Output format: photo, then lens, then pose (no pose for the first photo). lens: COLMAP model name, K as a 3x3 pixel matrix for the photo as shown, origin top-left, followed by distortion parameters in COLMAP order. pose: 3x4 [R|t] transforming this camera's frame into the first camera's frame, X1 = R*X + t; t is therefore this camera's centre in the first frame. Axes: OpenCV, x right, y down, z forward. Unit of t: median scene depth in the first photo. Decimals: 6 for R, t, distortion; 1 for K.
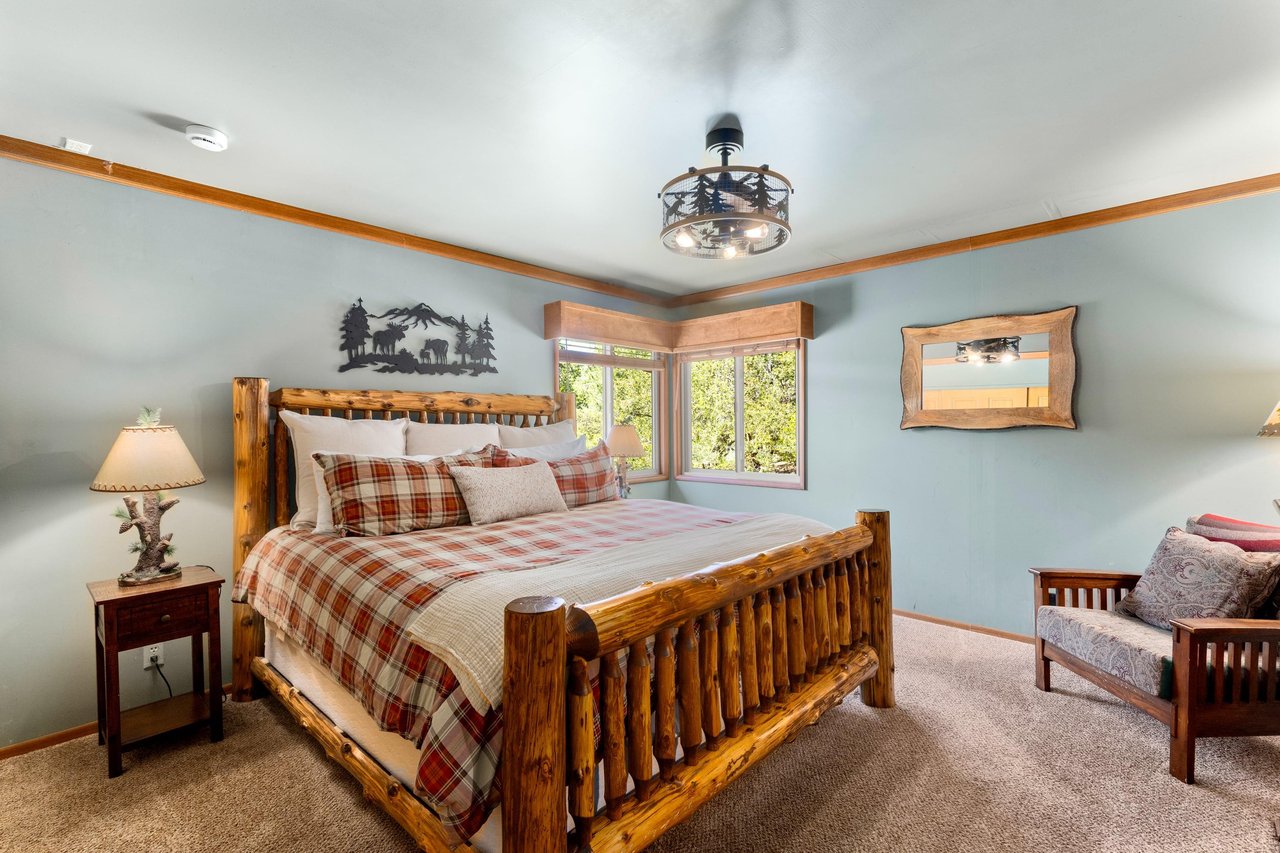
lens RADIAL K [[586.3, 0, 639.0], [0, 586.3, 426.7], [0, 0, 1]] dist [0.024666, 0.001231]
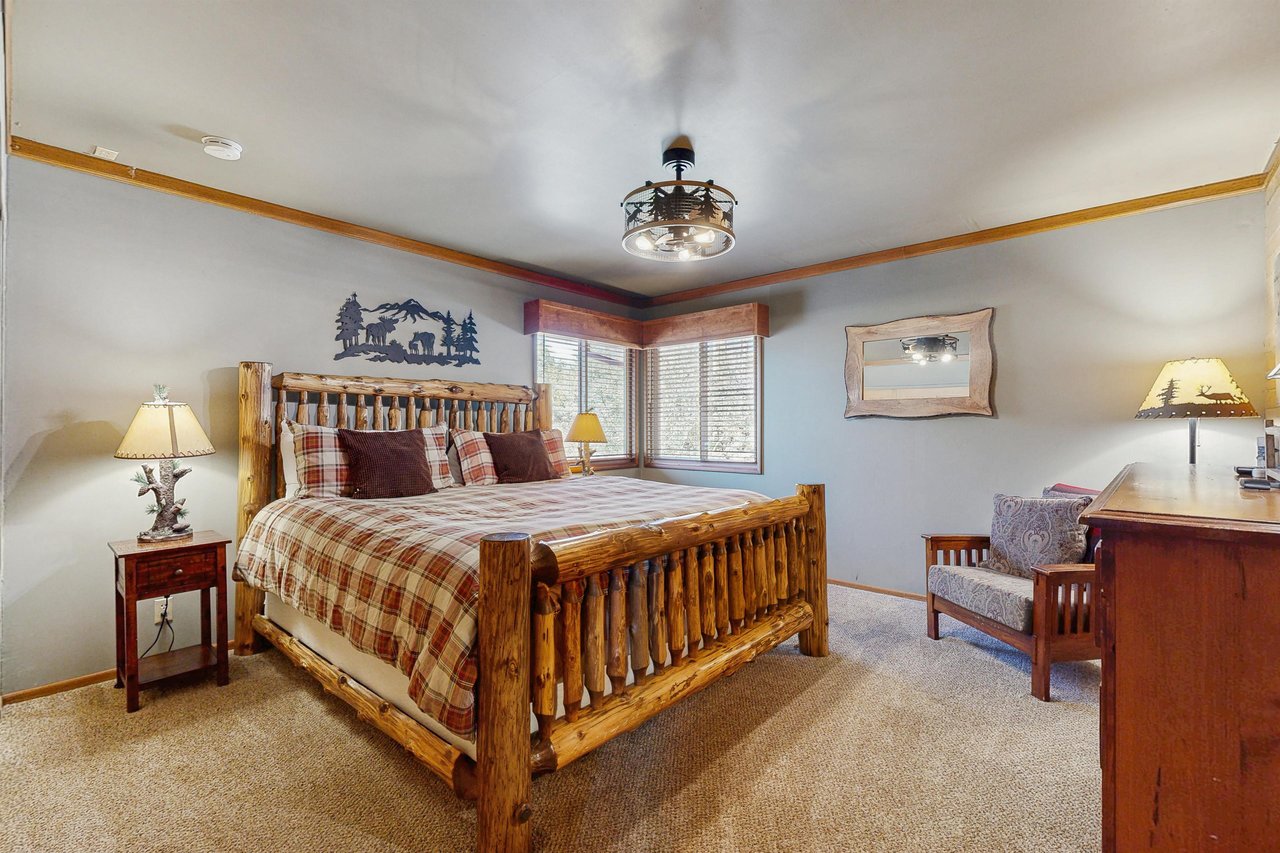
lens RADIAL K [[586.3, 0, 639.8], [0, 586.3, 427.1], [0, 0, 1]] dist [0.024666, 0.001231]
pose [[0.999696, 0.006425, 0.023795, 0.044985], [-0.006096, 0.999885, -0.013894, 0.057179], [-0.023881, 0.013745, 0.999620, -0.143483]]
